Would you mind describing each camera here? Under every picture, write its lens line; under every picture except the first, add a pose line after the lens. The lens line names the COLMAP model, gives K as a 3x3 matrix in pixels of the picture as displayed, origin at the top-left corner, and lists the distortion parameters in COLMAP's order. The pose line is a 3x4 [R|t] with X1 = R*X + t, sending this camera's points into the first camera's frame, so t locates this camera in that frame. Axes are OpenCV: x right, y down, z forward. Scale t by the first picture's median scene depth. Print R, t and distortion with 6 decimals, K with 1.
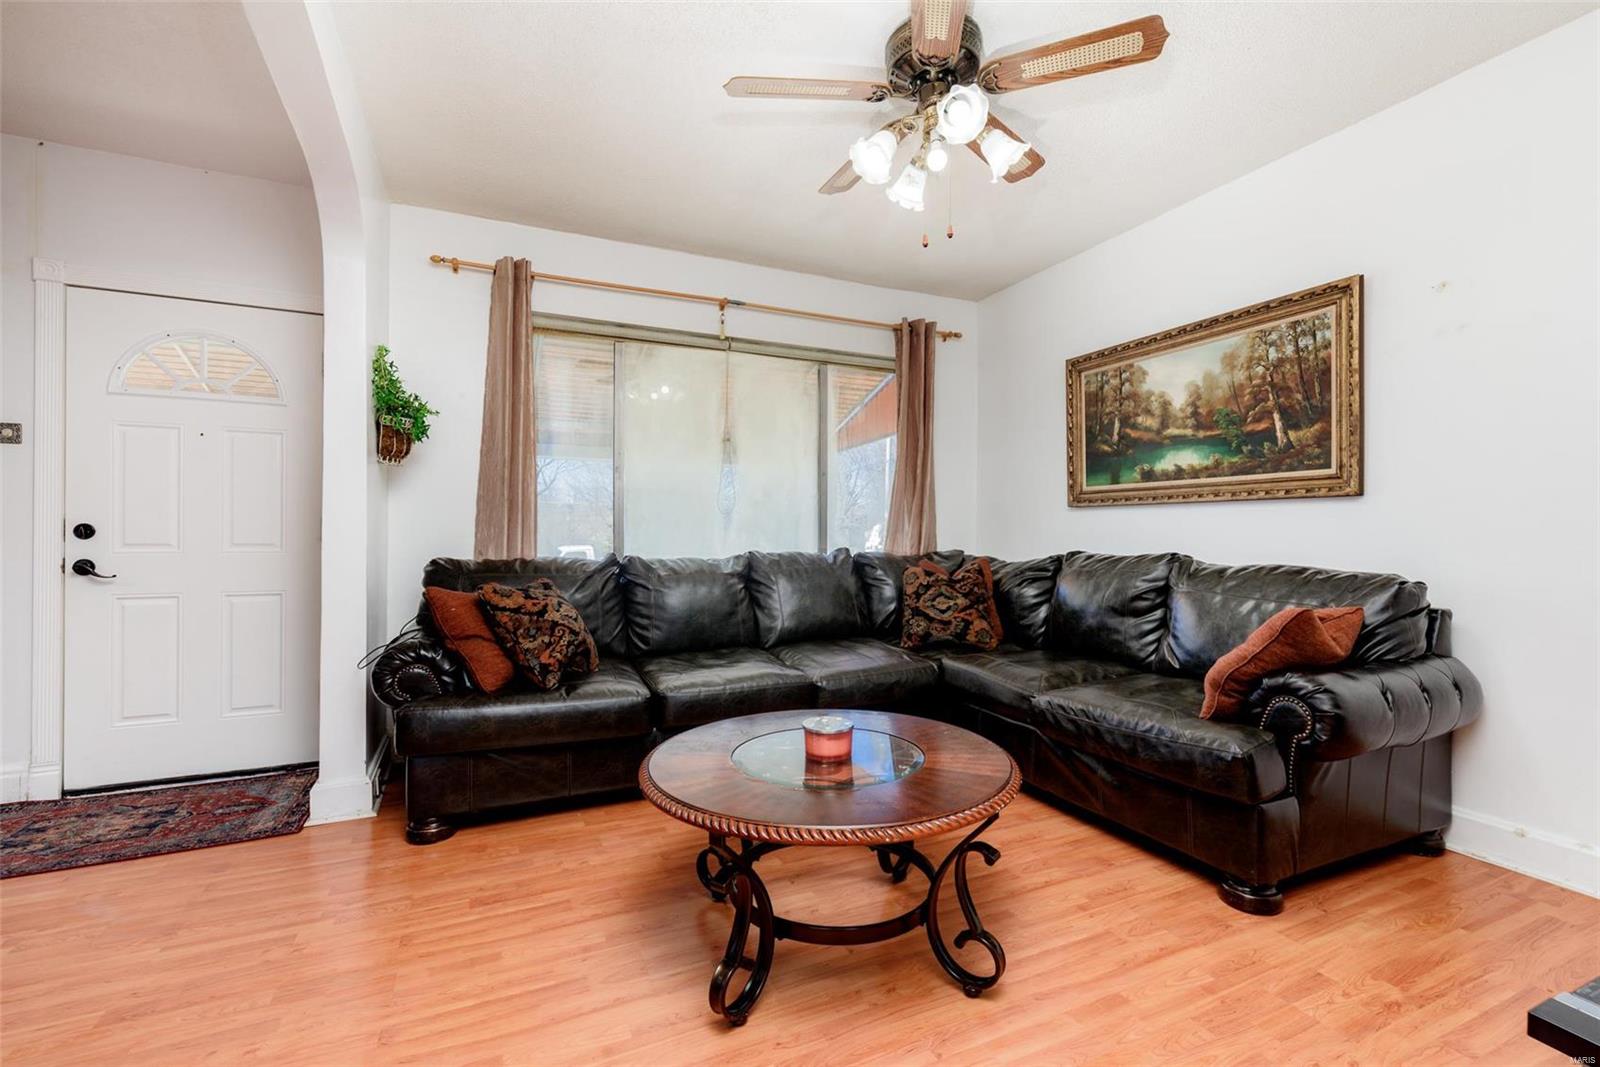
lens RADIAL K [[693.9, 0, 809.7], [0, 693.9, 527.0], [0, 0, 1]] dist [-0.013268, 0.000258]
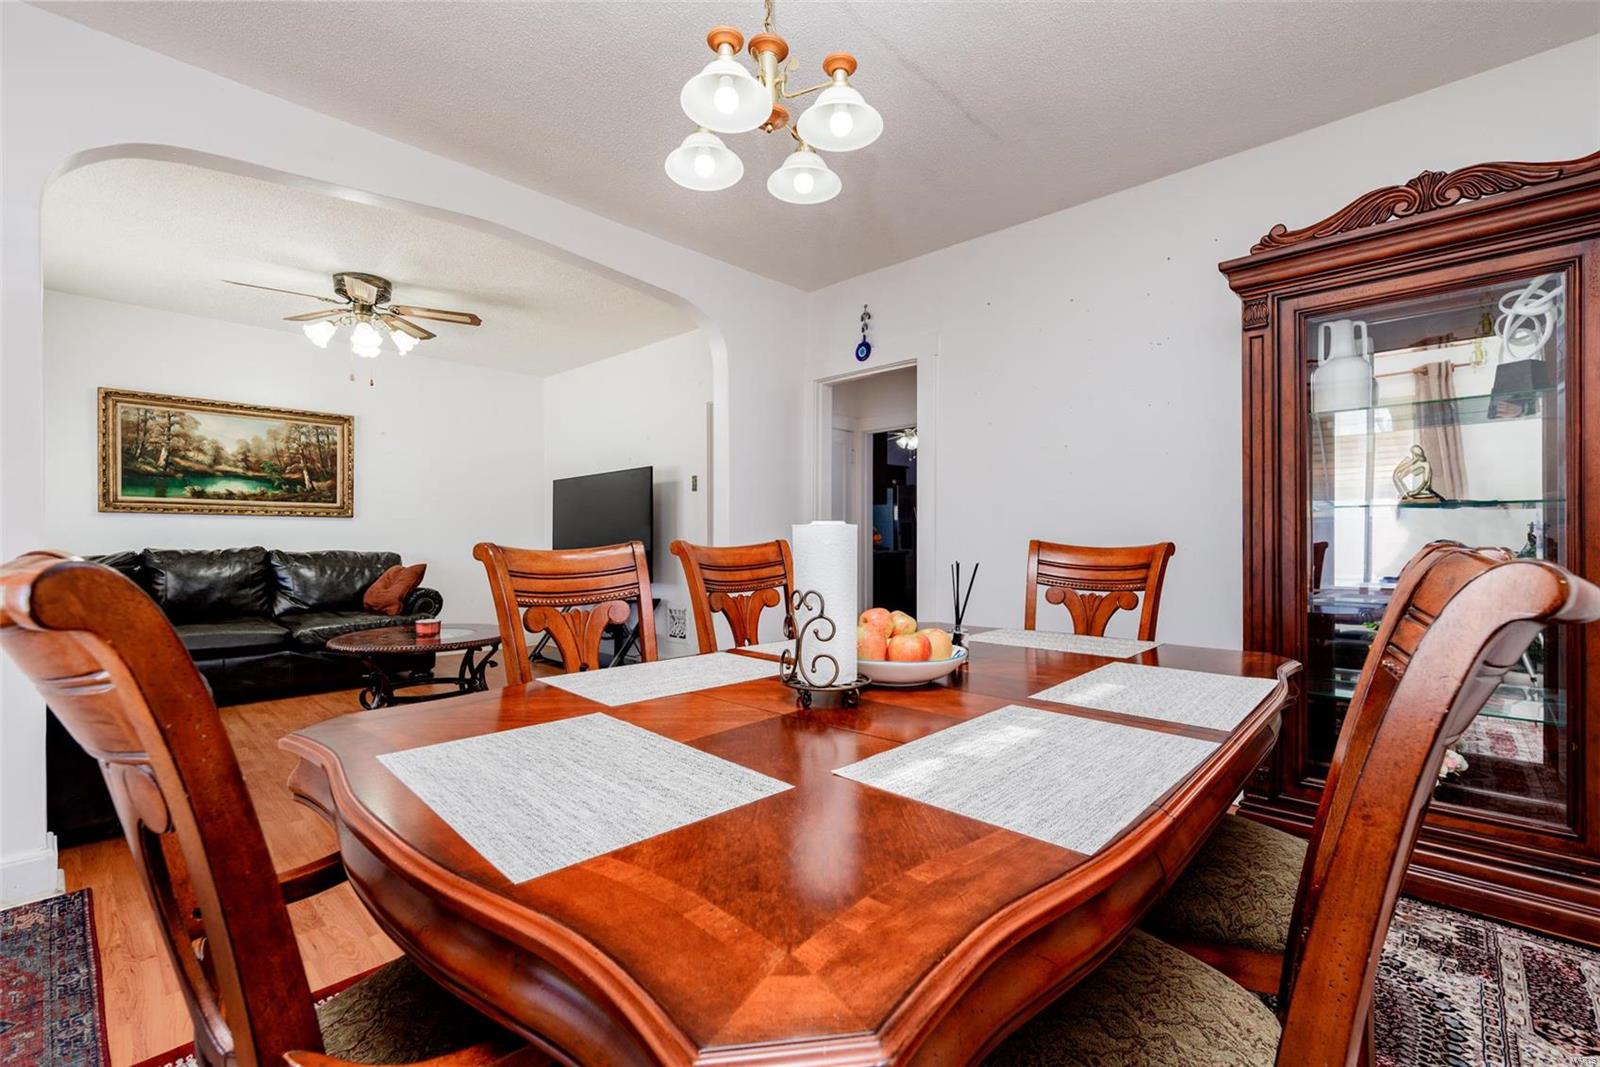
lens RADIAL K [[693.9, 0, 800.0], [0, 693.9, 540.4], [0, 0, 1]] dist [-0.013268, 0.000258]
pose [[-0.365172, 0.003048, 0.930935, -1.402192], [-0.003495, 0.999983, -0.004645, 0.026011], [-0.930934, -0.004950, -0.365155, 0.381582]]
